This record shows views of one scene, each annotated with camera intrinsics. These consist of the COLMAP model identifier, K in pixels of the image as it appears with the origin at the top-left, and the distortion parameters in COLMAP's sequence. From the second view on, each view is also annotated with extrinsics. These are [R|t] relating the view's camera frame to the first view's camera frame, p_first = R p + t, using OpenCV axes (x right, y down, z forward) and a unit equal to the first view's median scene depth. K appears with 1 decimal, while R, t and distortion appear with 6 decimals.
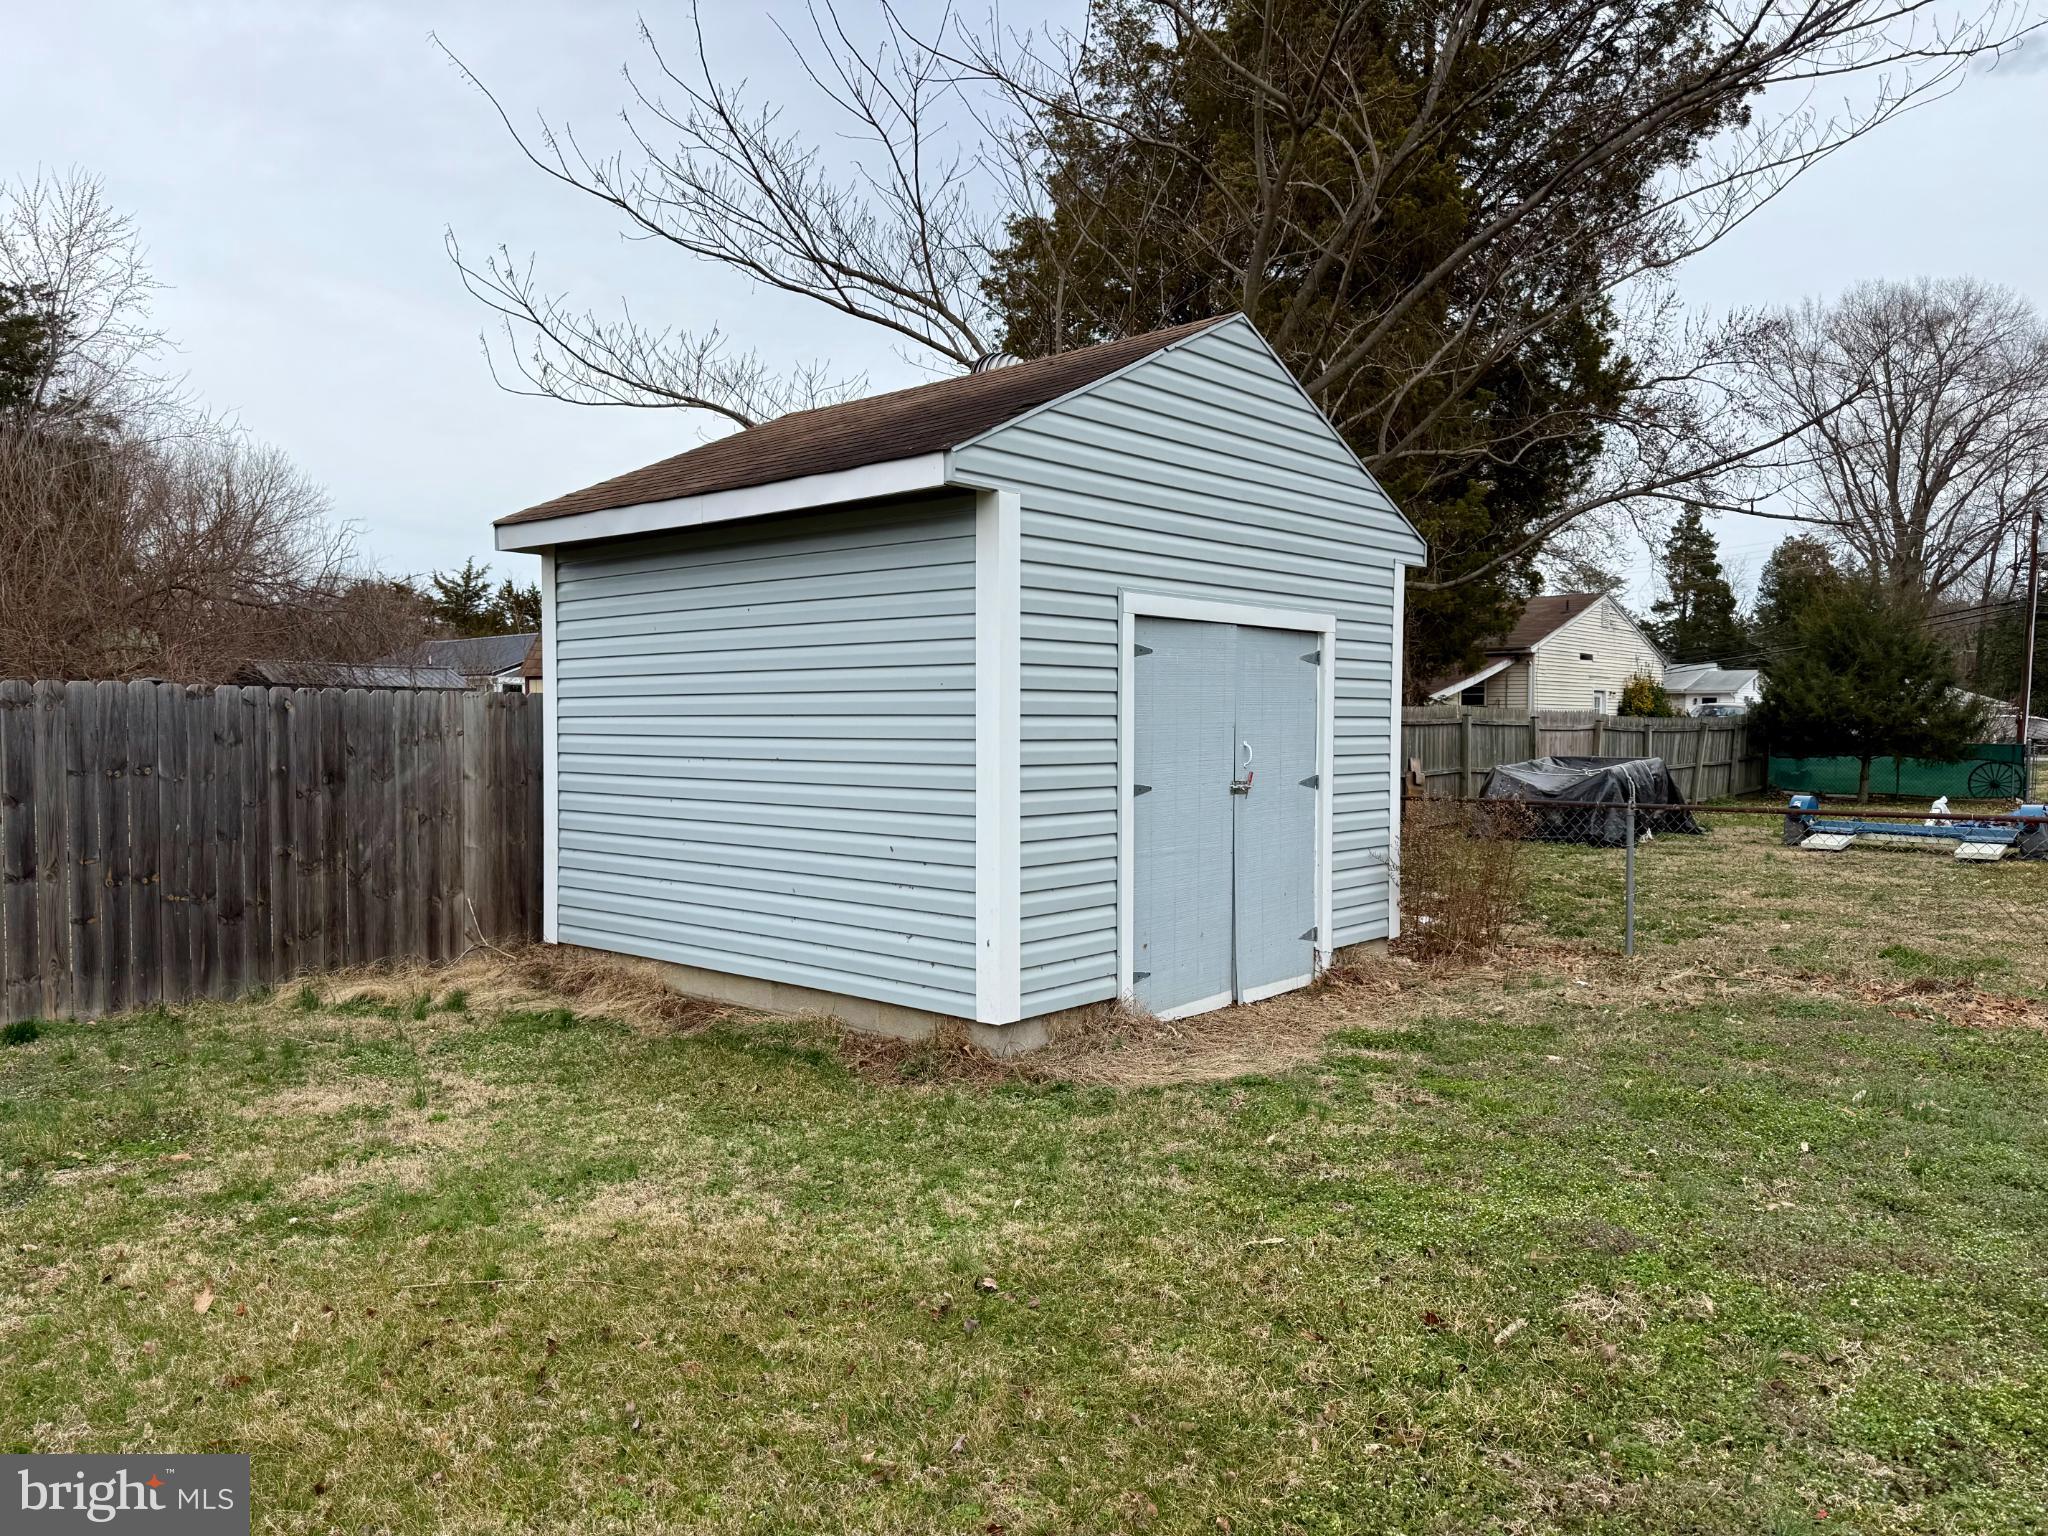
lens RADIAL K [[1446.8, 0, 1023.4], [0, 1446.8, 767.9], [0, 0, 1]] dist [0.046855, -0.045110]
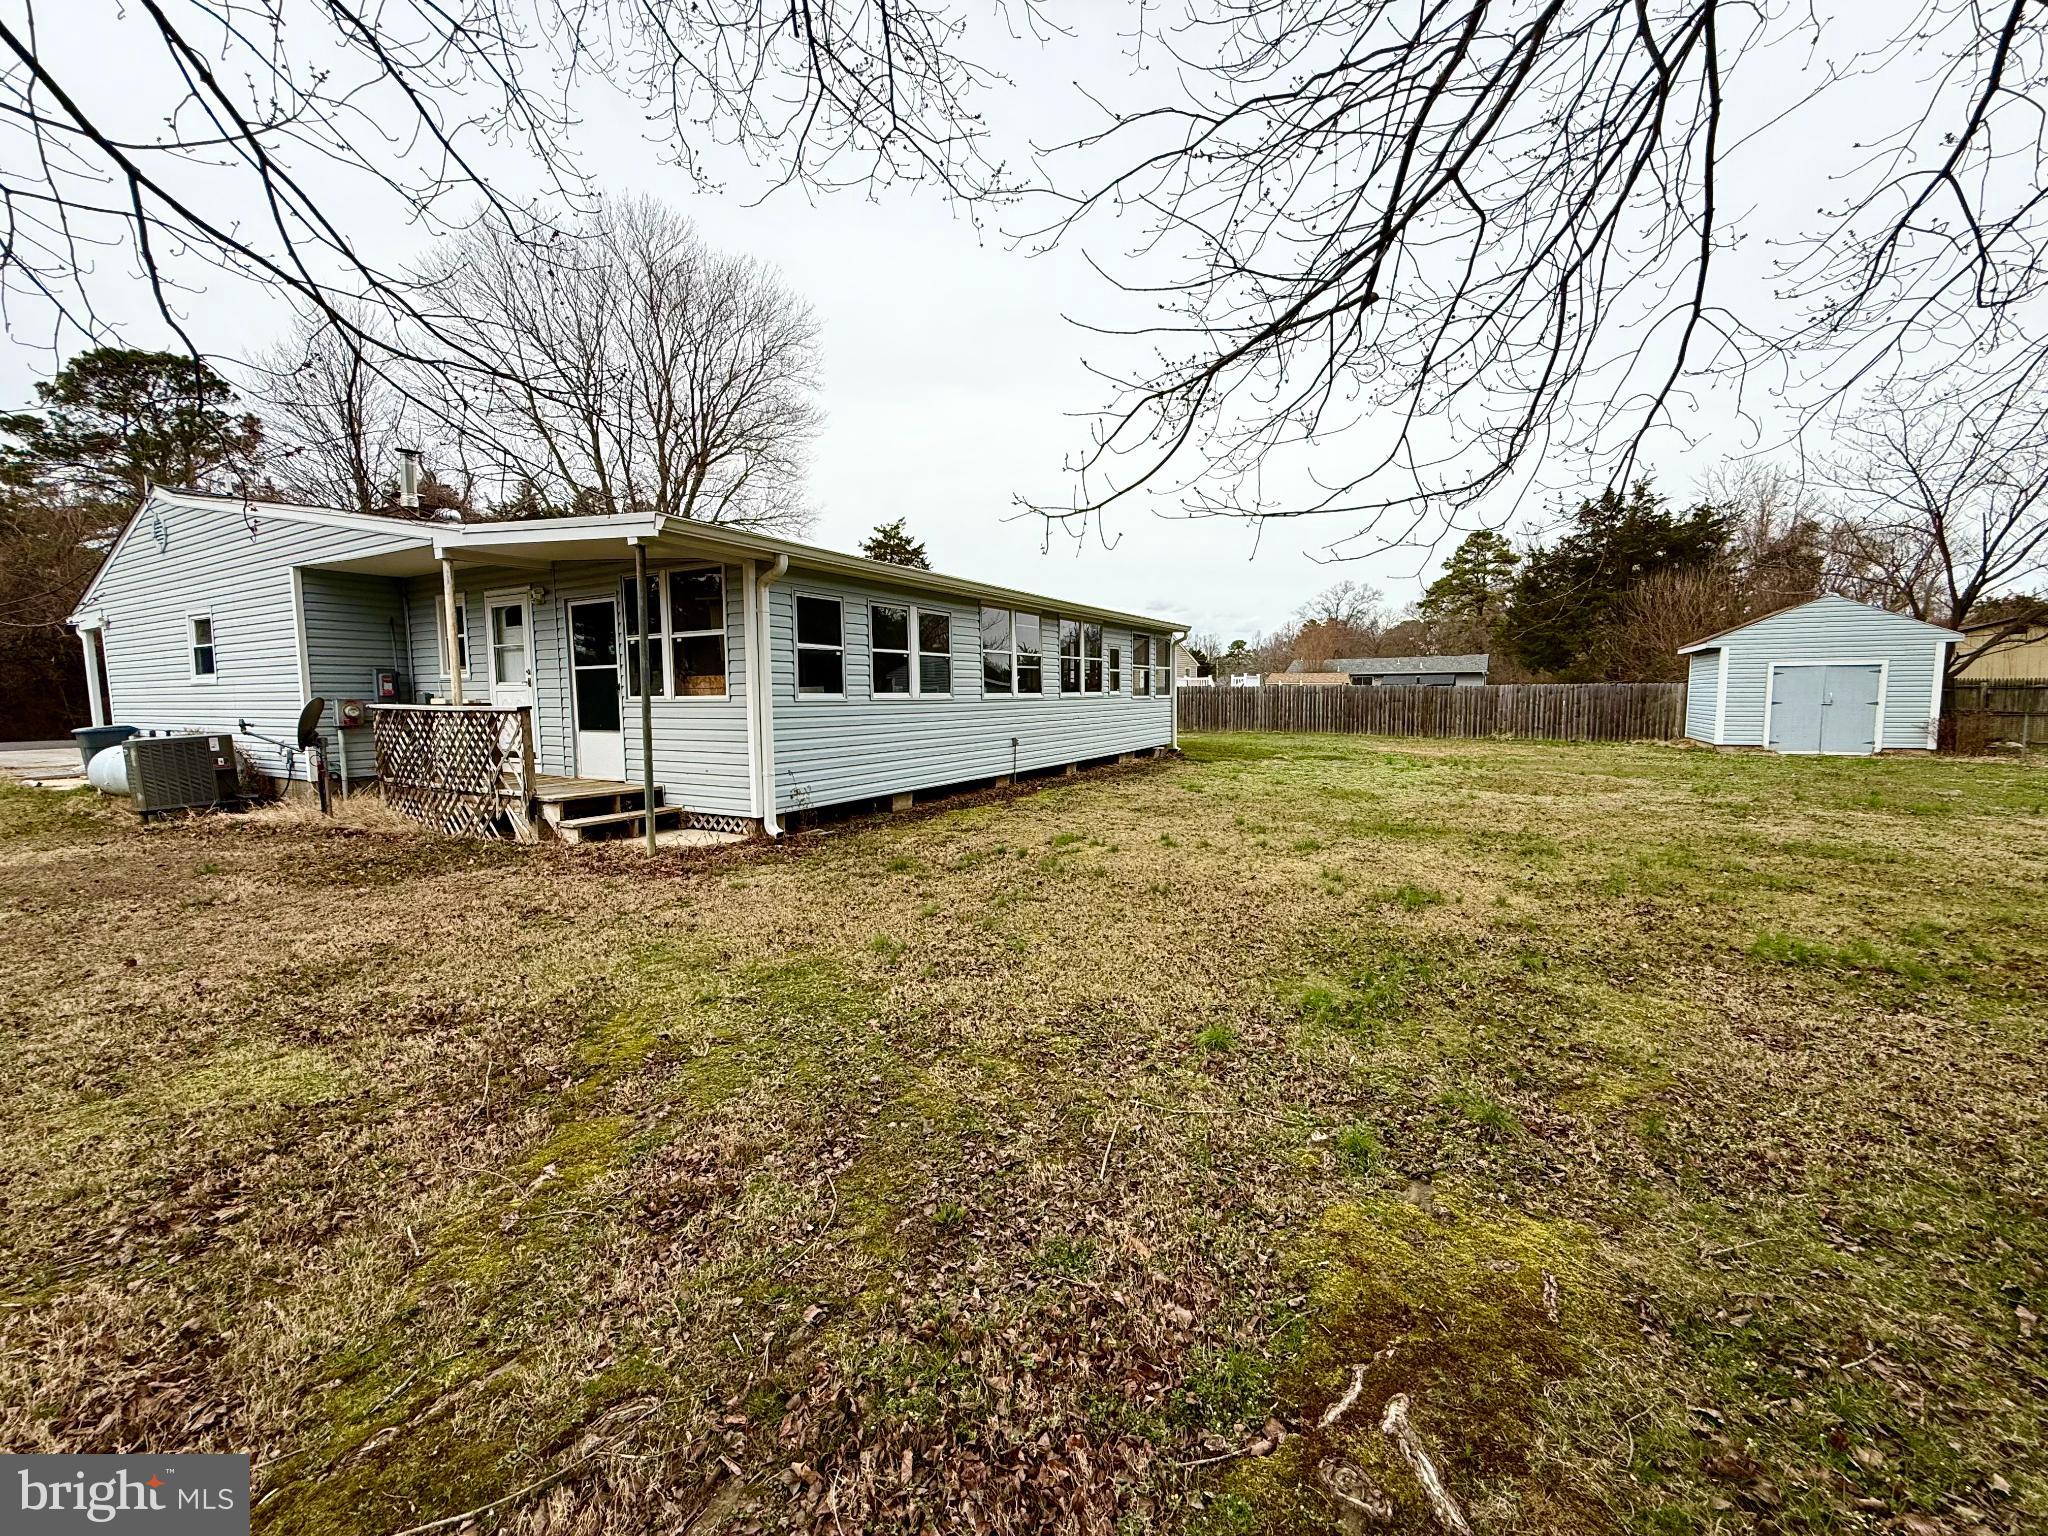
lens RADIAL K [[813.7, 0, 1023.3], [0, 813.7, 769.7], [0, 0, 1]] dist [0.001010, -0.000042]
pose [[0.195677, 0.087789, -0.976731, 1.895978], [-0.017902, 0.996139, 0.085947, 0.040144], [0.980505, 0.000667, 0.196493, -1.660441]]
